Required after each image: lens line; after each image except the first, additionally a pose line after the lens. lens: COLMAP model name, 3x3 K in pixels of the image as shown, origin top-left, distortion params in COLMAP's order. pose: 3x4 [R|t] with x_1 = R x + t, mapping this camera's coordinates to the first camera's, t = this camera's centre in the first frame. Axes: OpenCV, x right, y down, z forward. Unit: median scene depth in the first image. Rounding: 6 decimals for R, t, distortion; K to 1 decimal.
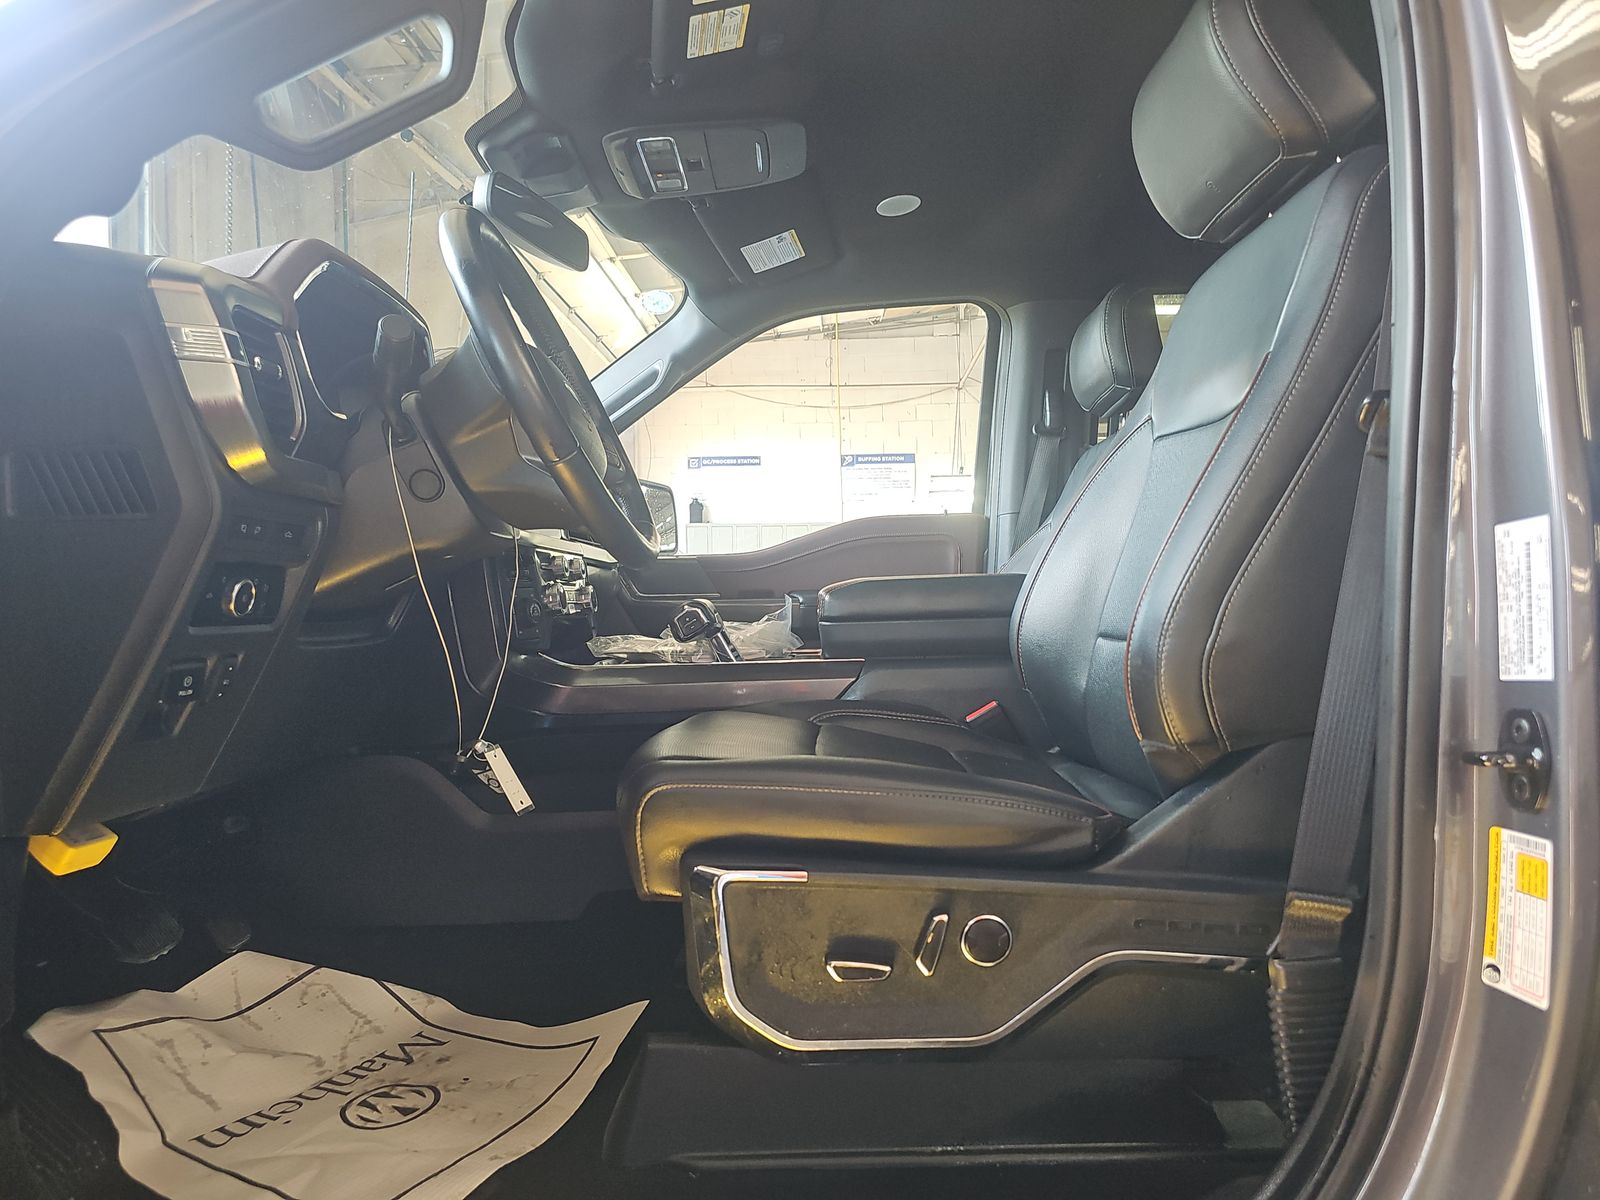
lens RADIAL K [[1055.2, 0, 801.7], [0, 1055.2, 615.0], [0, 0, 1]] dist [0.005688, -0.001726]
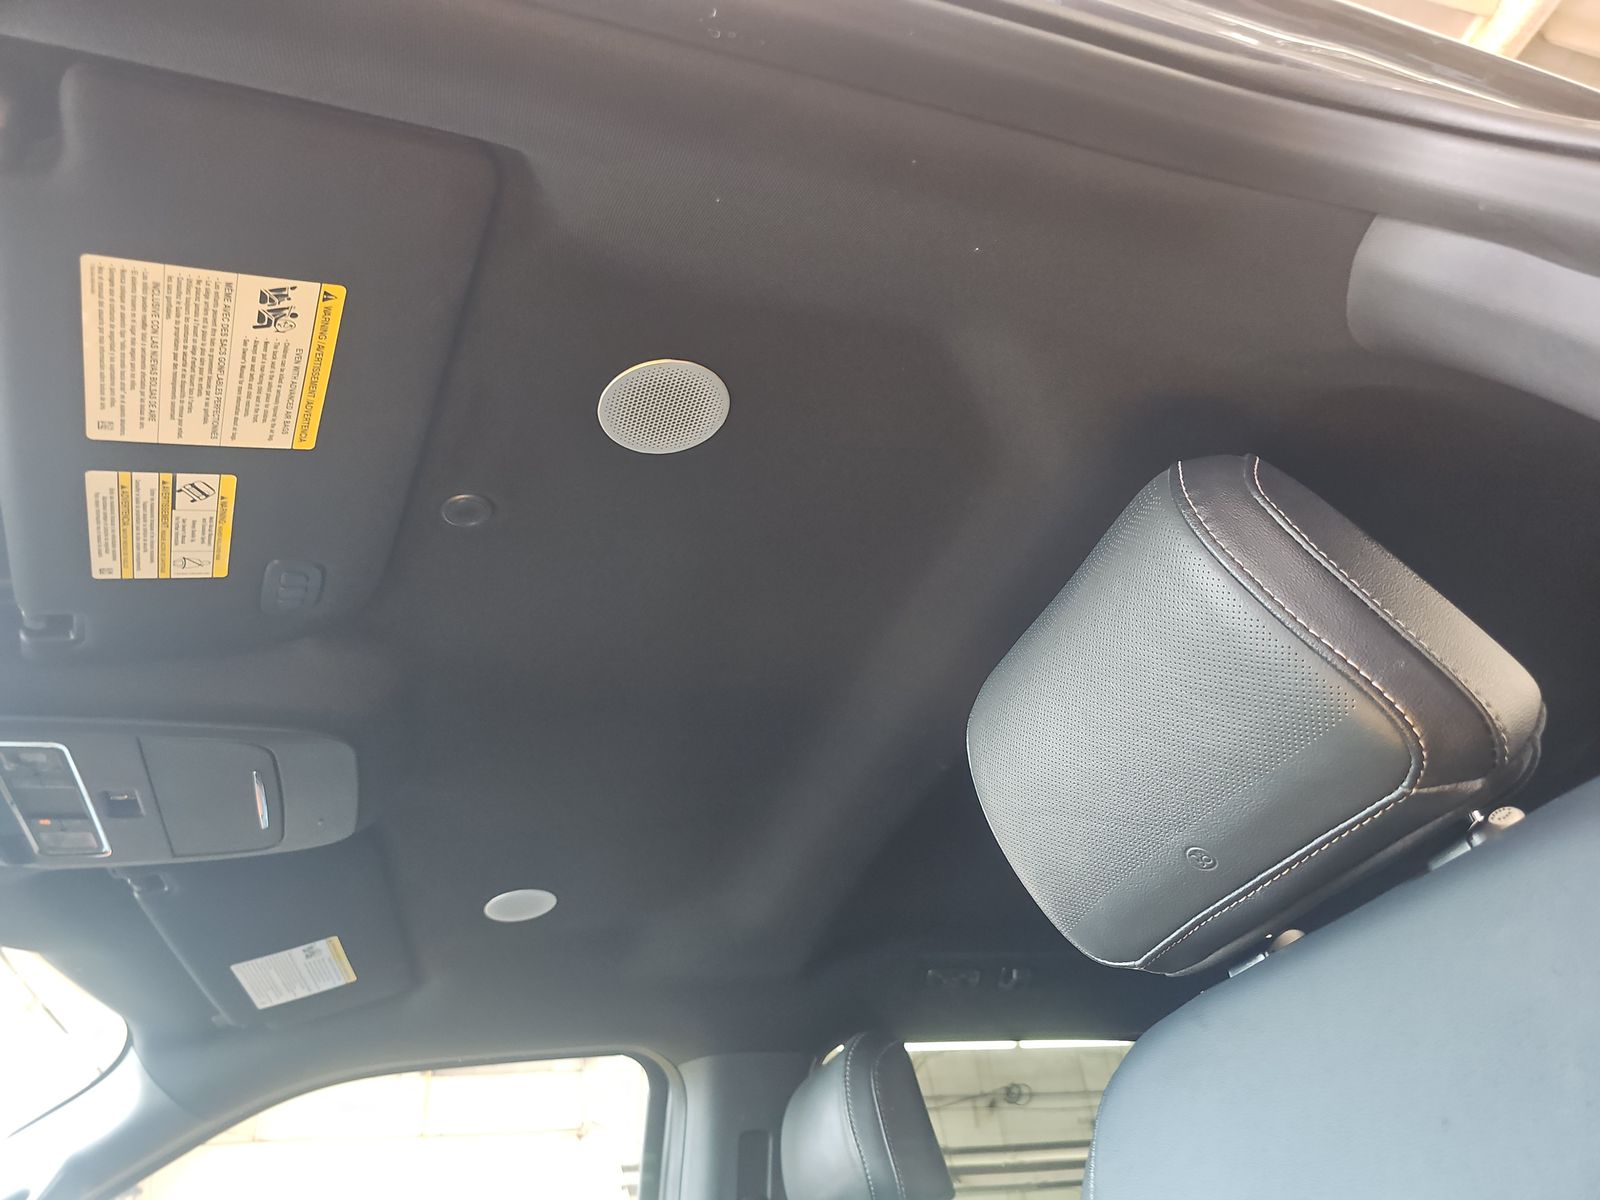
lens RADIAL K [[1055.2, 0, 807.6], [0, 1055.2, 612.0], [0, 0, 1]] dist [0.005688, -0.001726]
pose [[0.942866, 0.123352, 0.309497, 0.035976], [0.092594, 0.795329, -0.599065, -0.128086], [-0.320048, 0.593495, 0.738466, 0.364233]]
